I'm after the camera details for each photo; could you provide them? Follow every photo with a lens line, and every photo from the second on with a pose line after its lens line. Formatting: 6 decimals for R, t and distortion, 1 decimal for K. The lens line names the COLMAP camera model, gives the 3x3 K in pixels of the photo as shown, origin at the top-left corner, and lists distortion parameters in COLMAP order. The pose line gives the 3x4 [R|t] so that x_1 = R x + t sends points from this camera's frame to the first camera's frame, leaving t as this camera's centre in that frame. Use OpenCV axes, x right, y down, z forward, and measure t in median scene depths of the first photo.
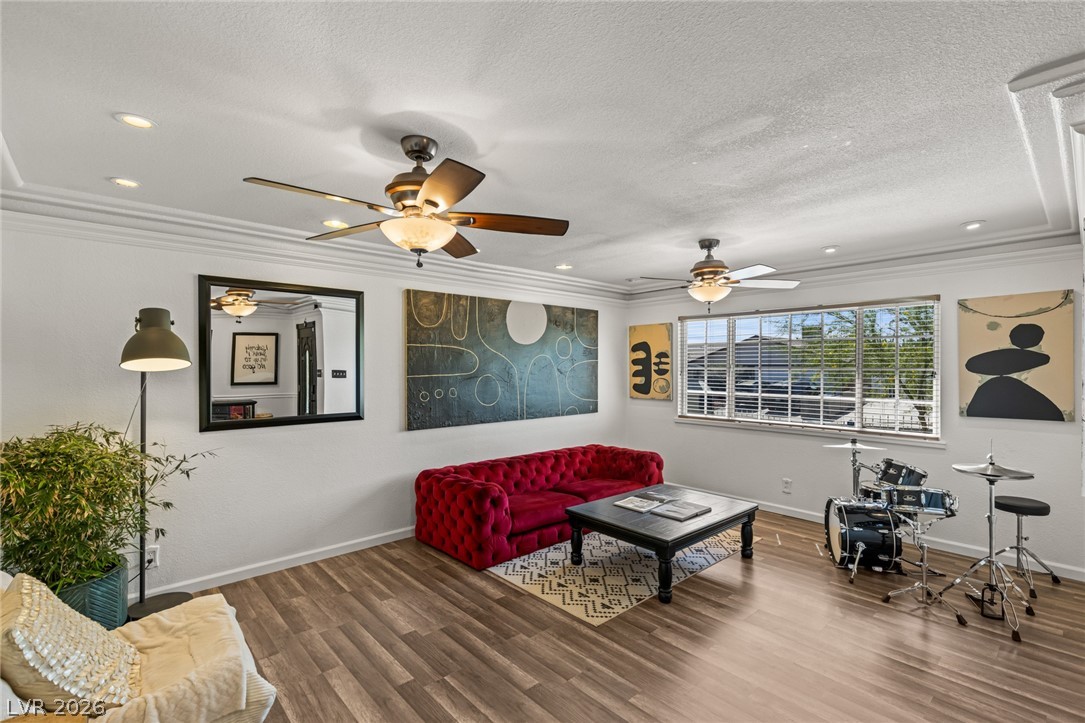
lens RADIAL K [[485.2, 0, 546.0], [0, 485.2, 367.7], [0, 0, 1]] dist [0.003585, -0.000056]
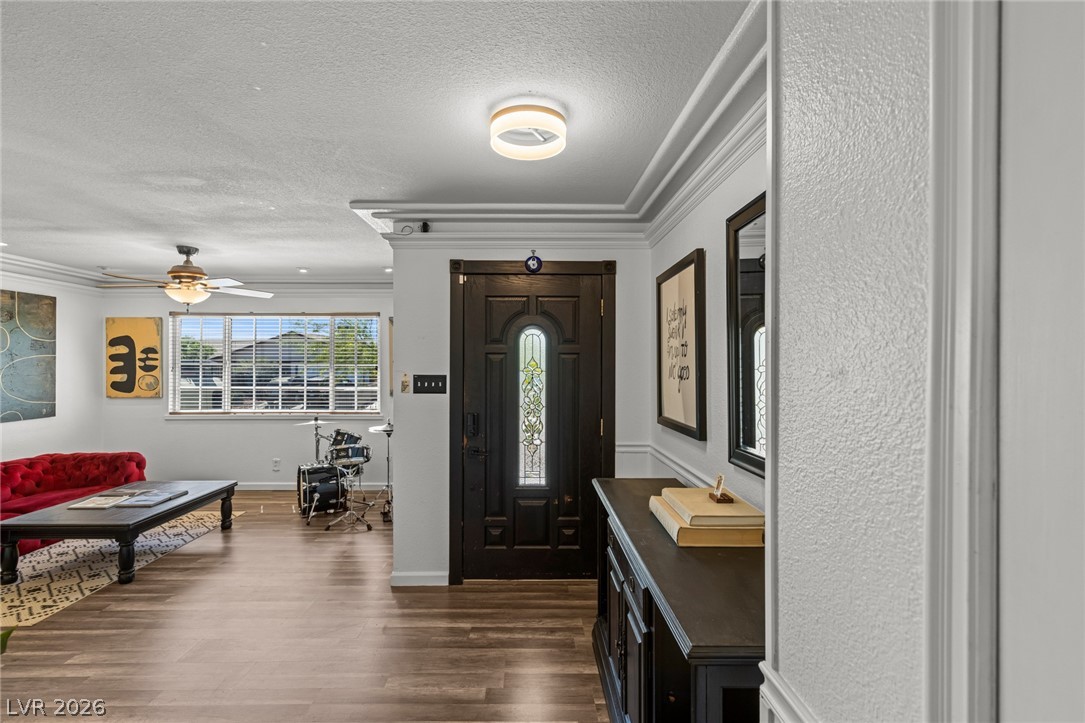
lens RADIAL K [[492.1, 0, 530.9], [0, 492.1, 360.9], [0, 0, 1]] dist [0.001869, 0.000250]
pose [[0.663000, 0.002385, 0.748616, 0.018109], [0.002093, 0.999985, -0.005039, 0.001312], [-0.748617, 0.004907, 0.662985, -0.309727]]
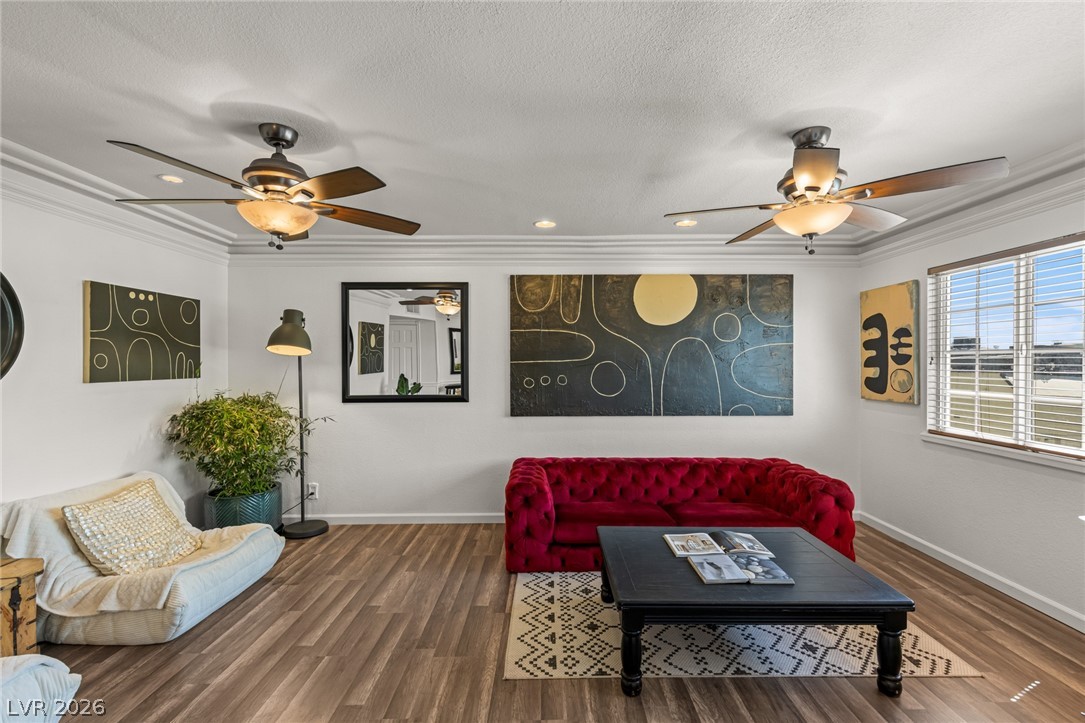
lens RADIAL K [[485.0, 0, 554.2], [0, 485.0, 362.3], [0, 0, 1]] dist [0.006116, 0.000273]
pose [[0.749710, 0.000186, -0.661766, 0.490136], [-0.000186, 1.000000, 0.000070, 0.019955], [0.661766, 0.000070, 0.749710, 0.340589]]
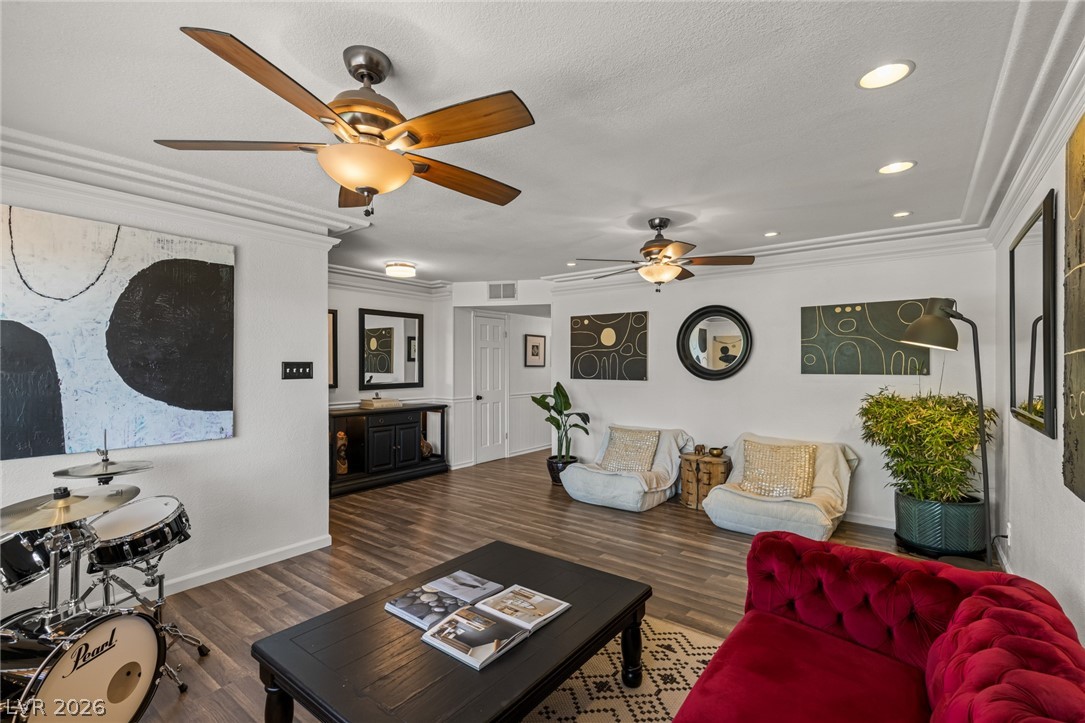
lens RADIAL K [[485.0, 0, 546.9], [0, 485.0, 364.3], [0, 0, 1]] dist [0.002539, 0.000151]
pose [[-0.983090, 0.002033, -0.183110, 0.252132], [0.002016, 0.999998, 0.000279, 0.027888], [0.183110, -0.000095, -0.983092, 1.470531]]
